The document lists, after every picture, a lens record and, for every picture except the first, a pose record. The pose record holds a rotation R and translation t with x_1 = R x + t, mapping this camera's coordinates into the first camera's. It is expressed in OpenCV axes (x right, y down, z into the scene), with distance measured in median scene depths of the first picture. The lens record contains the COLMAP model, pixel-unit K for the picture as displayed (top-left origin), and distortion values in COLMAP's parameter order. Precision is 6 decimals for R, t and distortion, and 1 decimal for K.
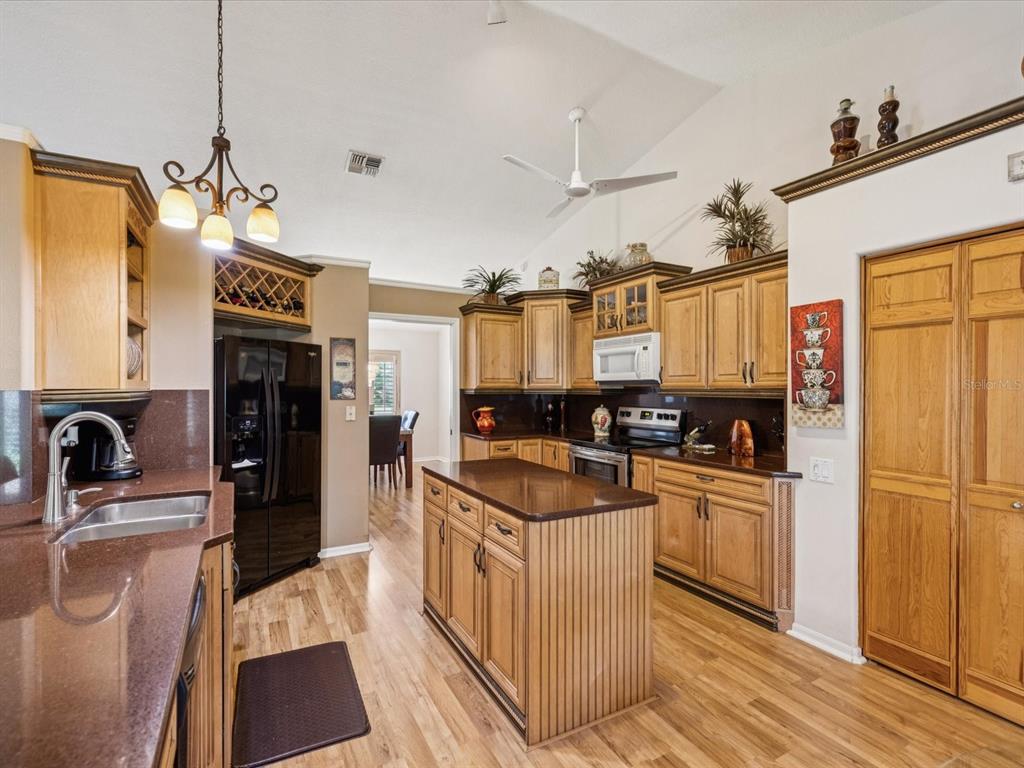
lens RADIAL K [[488.6, 0, 513.5], [0, 488.6, 387.9], [0, 0, 1]] dist [-0.000654, 0.000087]
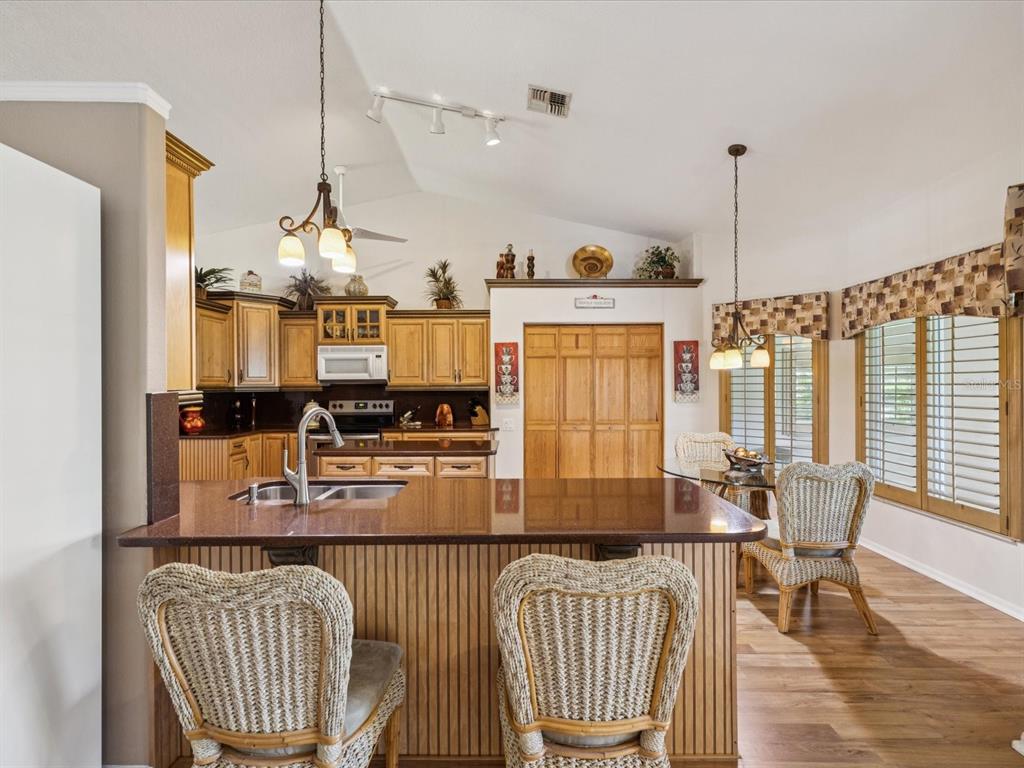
lens RADIAL K [[488.6, 0, 513.5], [0, 488.6, 387.9], [0, 0, 1]] dist [-0.000654, 0.000087]
pose [[0.477986, -0.012693, 0.878276, -0.769413], [0.005321, 0.999919, 0.011555, -0.006155], [-0.878351, -0.000850, 0.478015, 0.003431]]
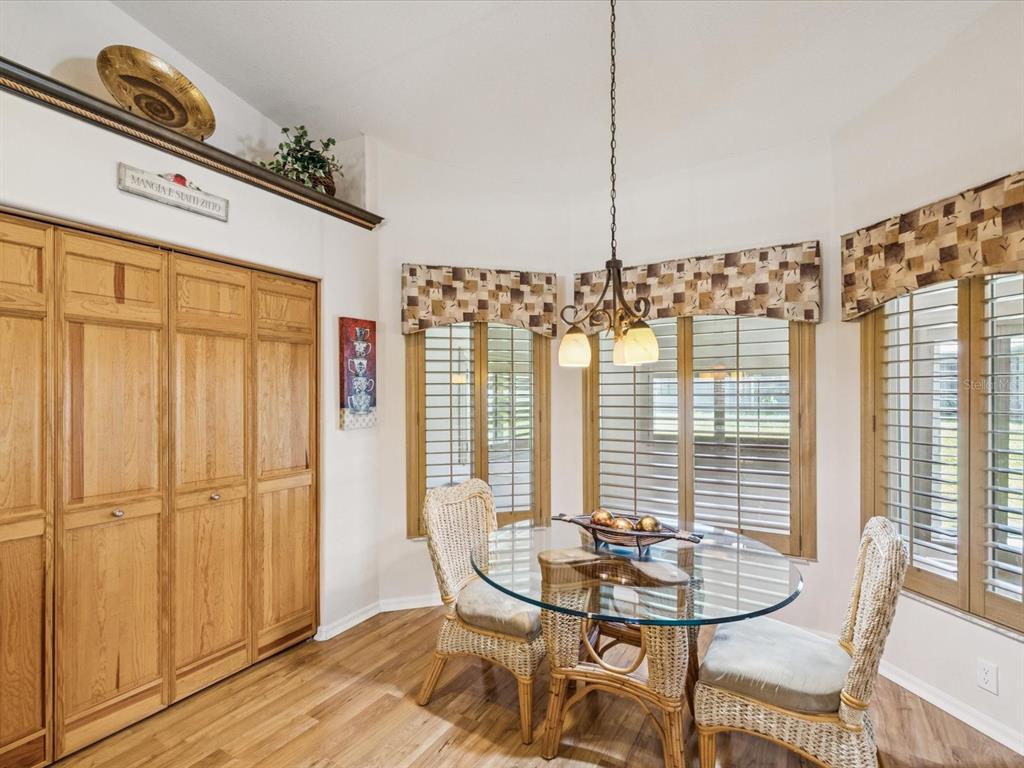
lens RADIAL K [[487.5, 0, 514.0], [0, 487.5, 393.4], [0, 0, 1]] dist [0.001187, 0.000474]
pose [[-0.515187, -0.000929, 0.857077, -0.125714], [0.001669, 0.999996, 0.002087, -0.003643], [-0.857076, 0.002506, -0.515184, 0.415065]]
